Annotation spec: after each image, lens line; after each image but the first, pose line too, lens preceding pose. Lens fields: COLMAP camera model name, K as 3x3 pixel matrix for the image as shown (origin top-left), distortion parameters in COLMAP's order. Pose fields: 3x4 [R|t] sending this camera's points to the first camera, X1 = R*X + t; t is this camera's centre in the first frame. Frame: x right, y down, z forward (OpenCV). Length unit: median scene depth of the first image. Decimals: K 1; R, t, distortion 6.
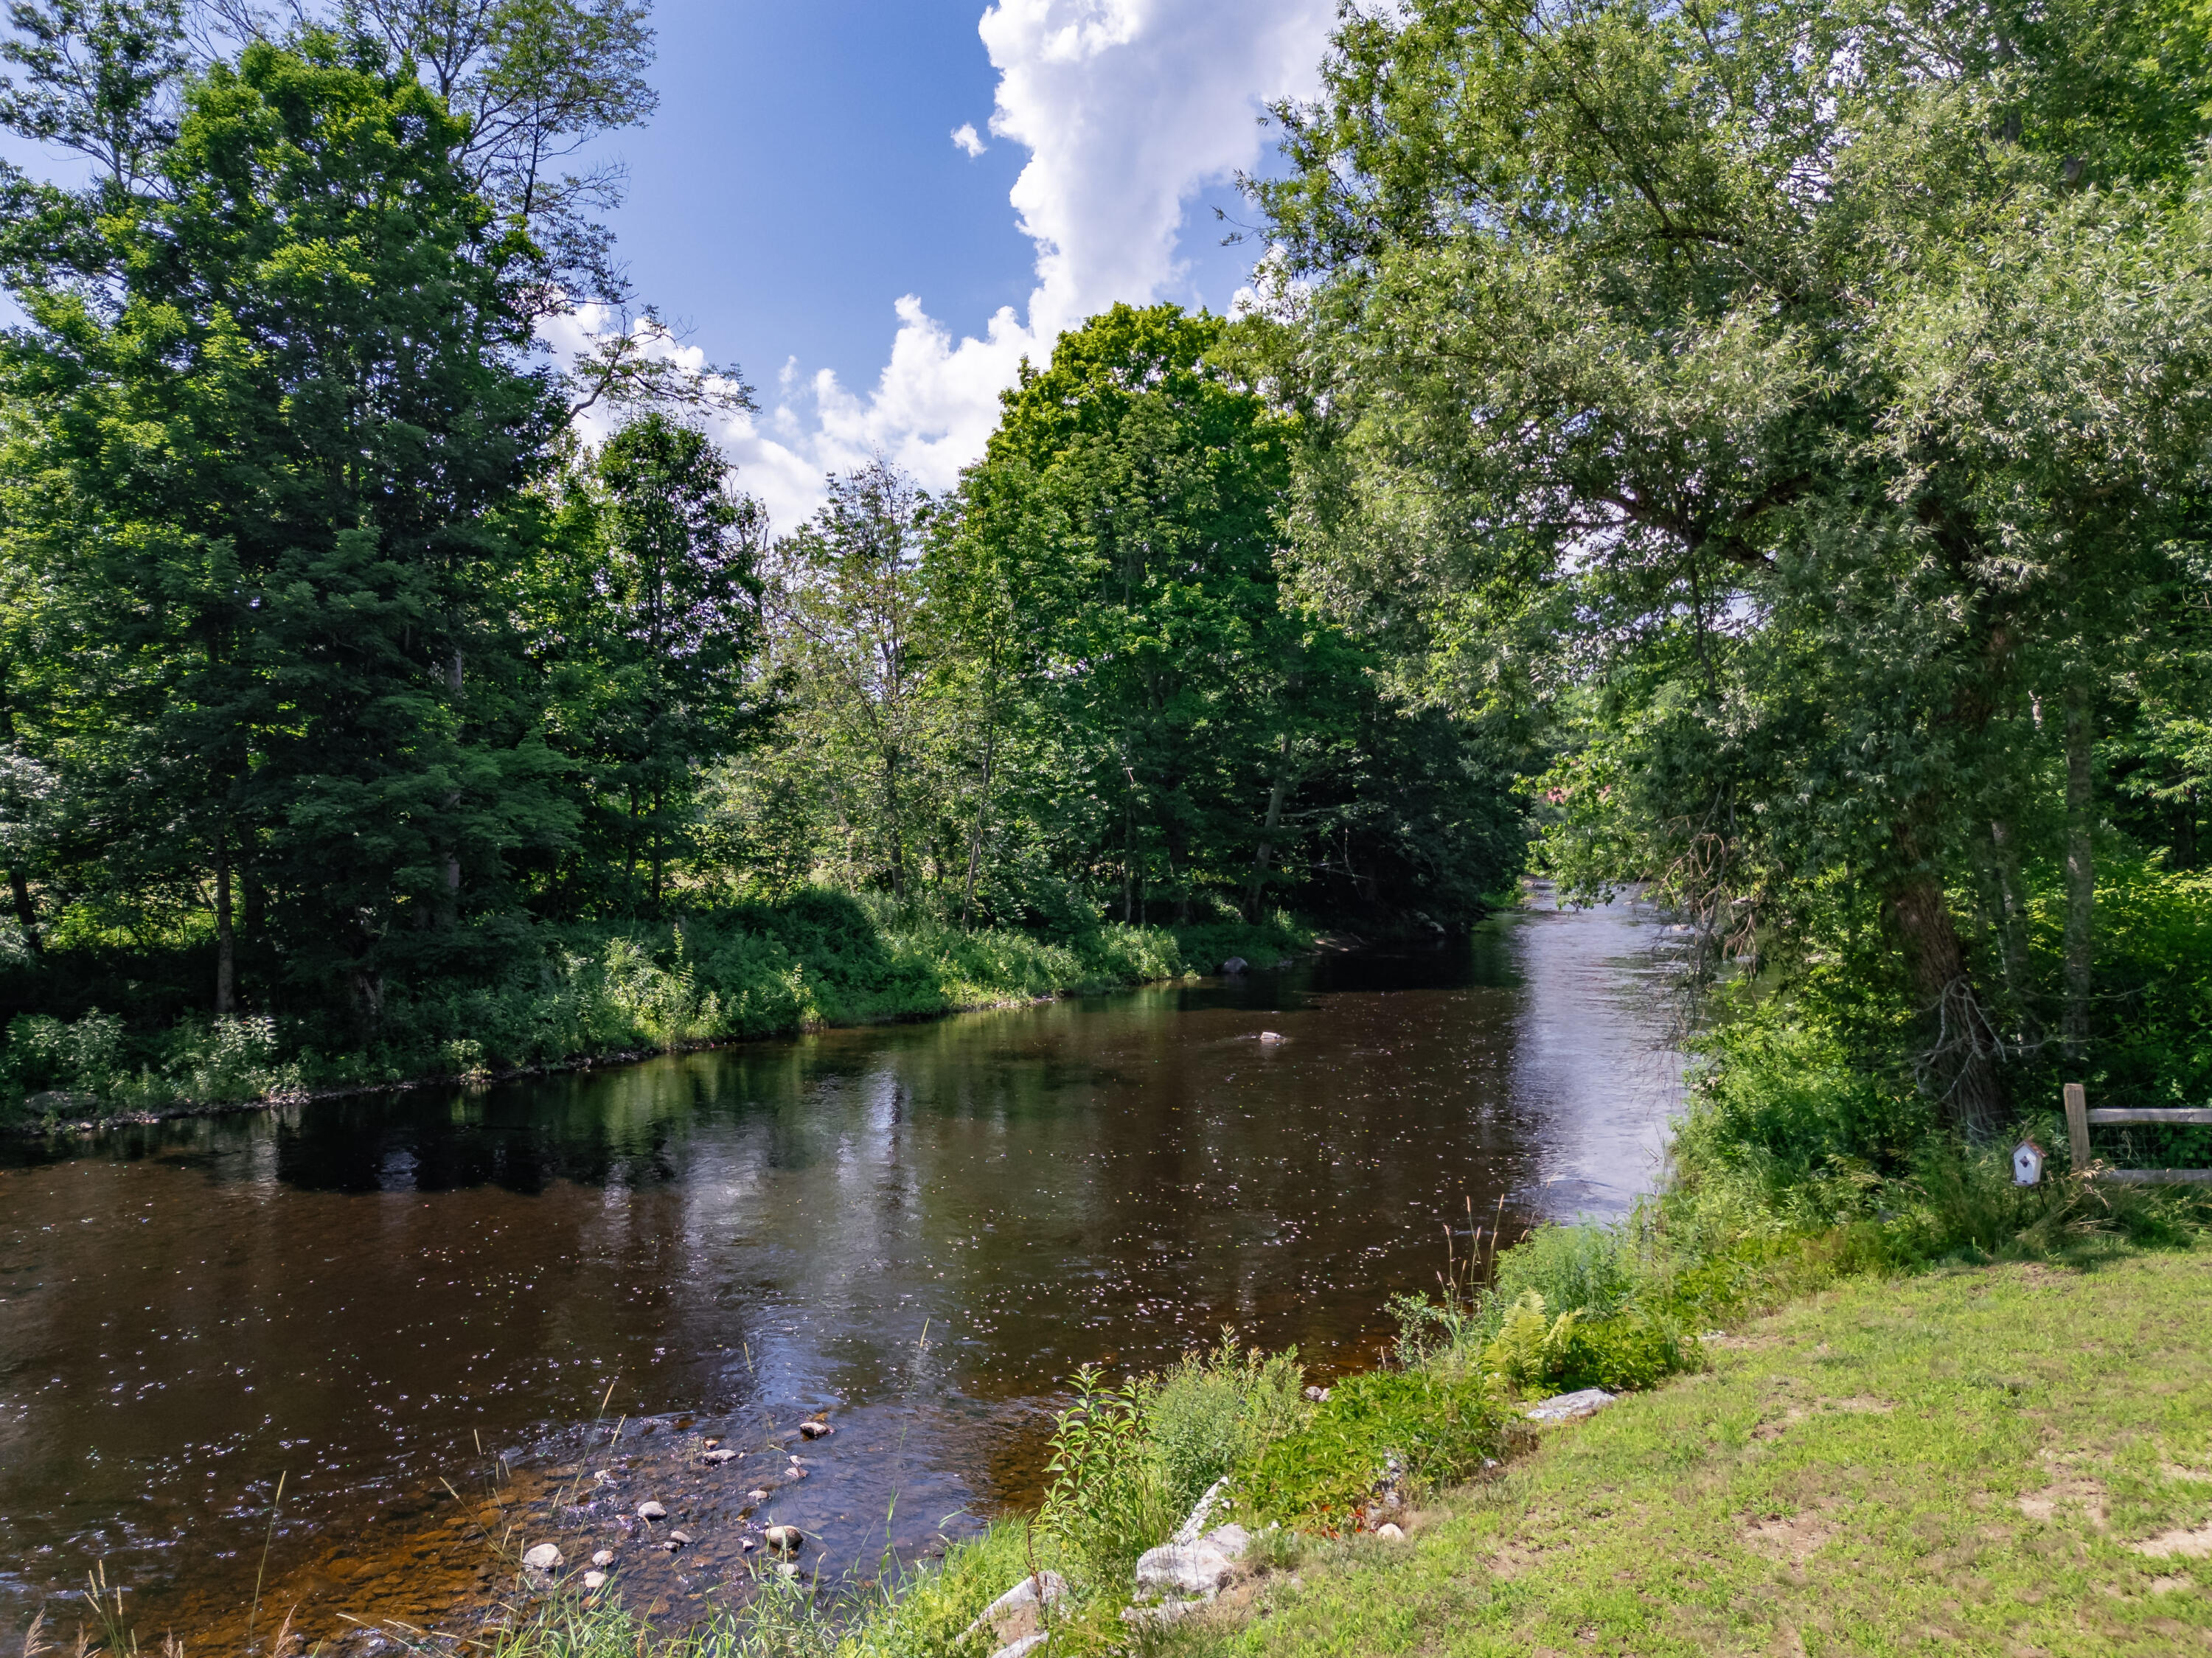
lens RADIAL K [[1577.8, 0, 1105.6], [0, 1577.8, 825.3], [0, 0, 1]] dist [0.052261, -0.066476]
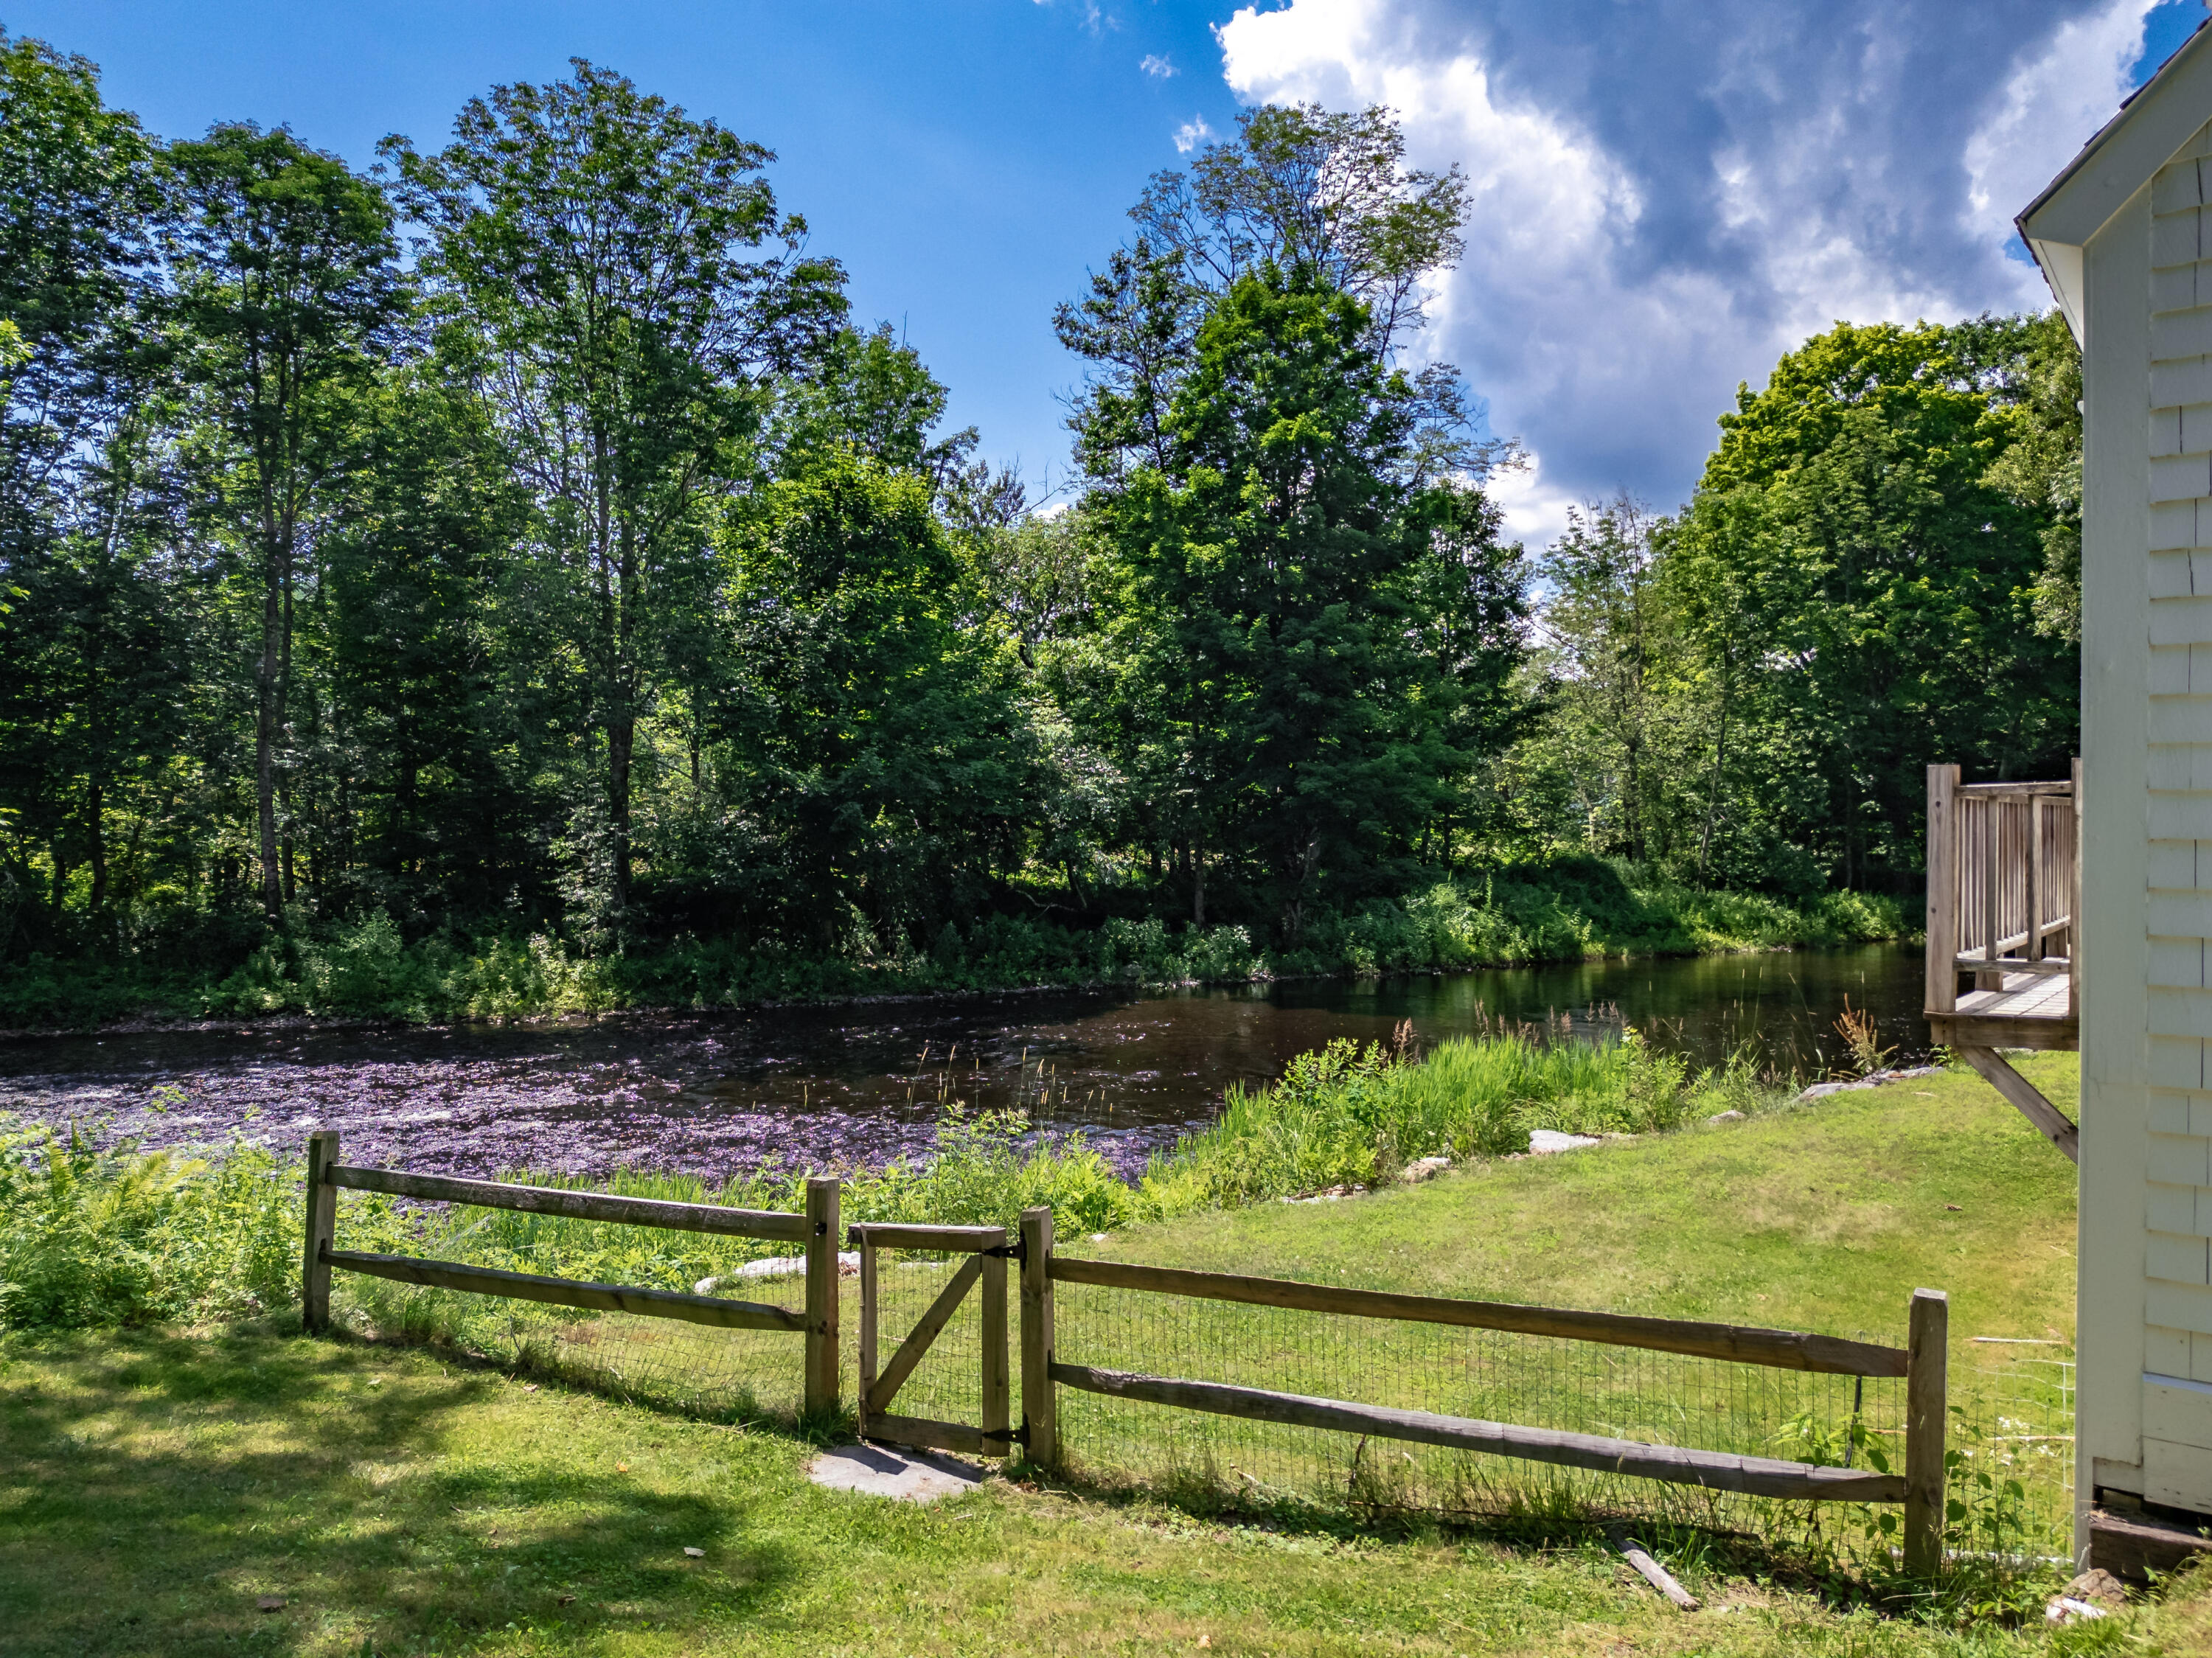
lens RADIAL K [[1577.8, 0, 1109.5], [0, 1577.8, 828.3], [0, 0, 1]] dist [0.052261, -0.066476]
pose [[0.923076, -0.007459, -0.384545, -0.041148], [0.008794, 0.999960, 0.001713, 0.014484], [0.384517, -0.004963, 0.923104, -0.255852]]
